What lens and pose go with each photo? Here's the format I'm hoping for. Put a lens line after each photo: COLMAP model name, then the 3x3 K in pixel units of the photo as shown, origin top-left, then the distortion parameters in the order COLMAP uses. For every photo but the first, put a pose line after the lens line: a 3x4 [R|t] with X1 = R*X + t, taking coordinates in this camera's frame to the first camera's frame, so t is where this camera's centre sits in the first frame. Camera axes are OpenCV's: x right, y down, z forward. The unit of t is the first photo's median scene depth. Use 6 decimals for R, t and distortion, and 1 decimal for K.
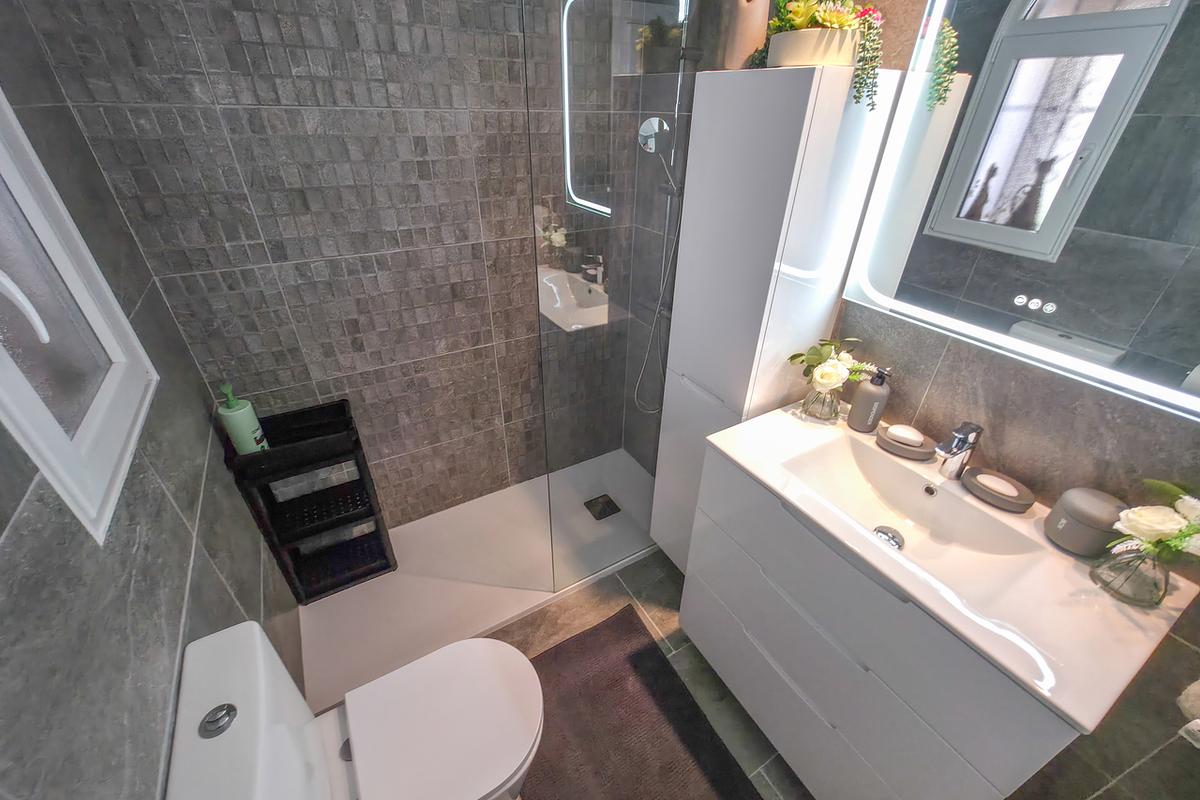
lens RADIAL K [[477.8, 0, 600.0], [0, 477.8, 400.0], [0, 0, 1]] dist [0.001277, 0.000311]
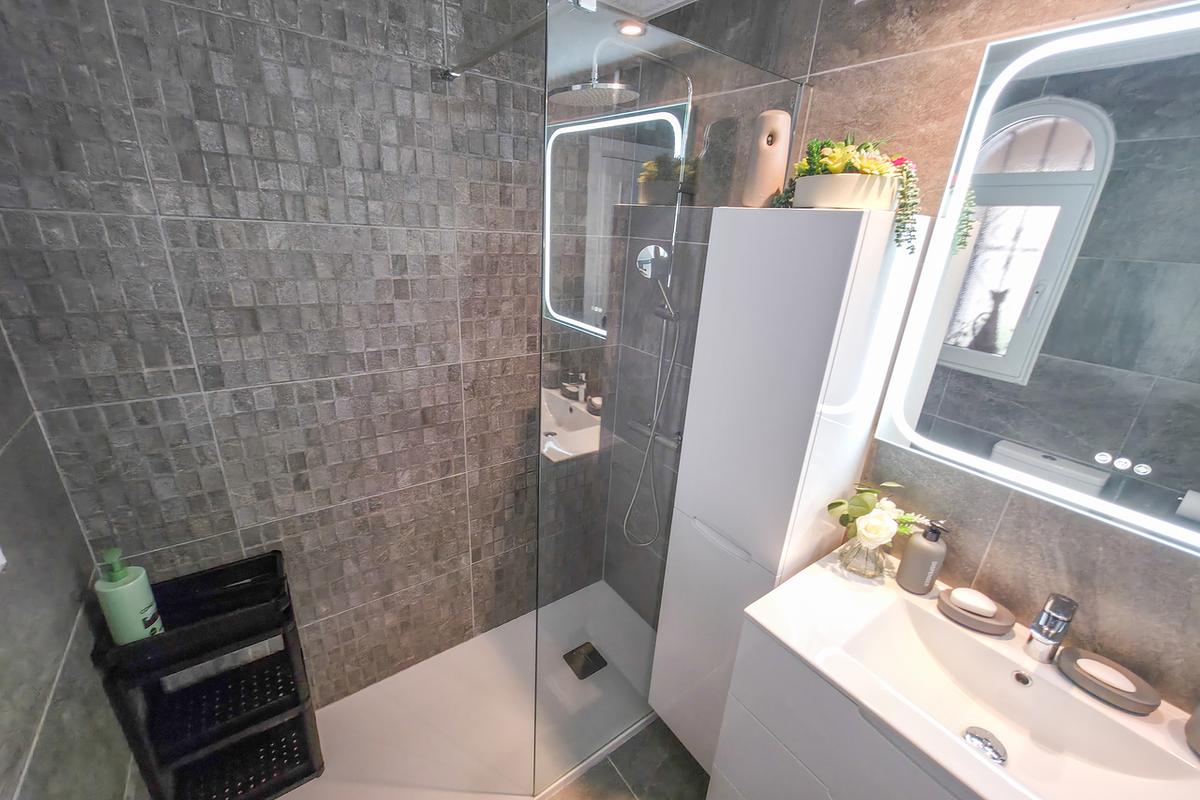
lens RADIAL K [[477.6, 0, 600.0], [0, 477.6, 400.0], [0, 0, 1]] dist [0.002646, -0.000058]
pose [[0.994912, 0.004628, 0.100640, -0.089301], [0.015051, 0.980906, -0.193898, -0.100061], [-0.099616, 0.194426, 0.975846, 0.132039]]
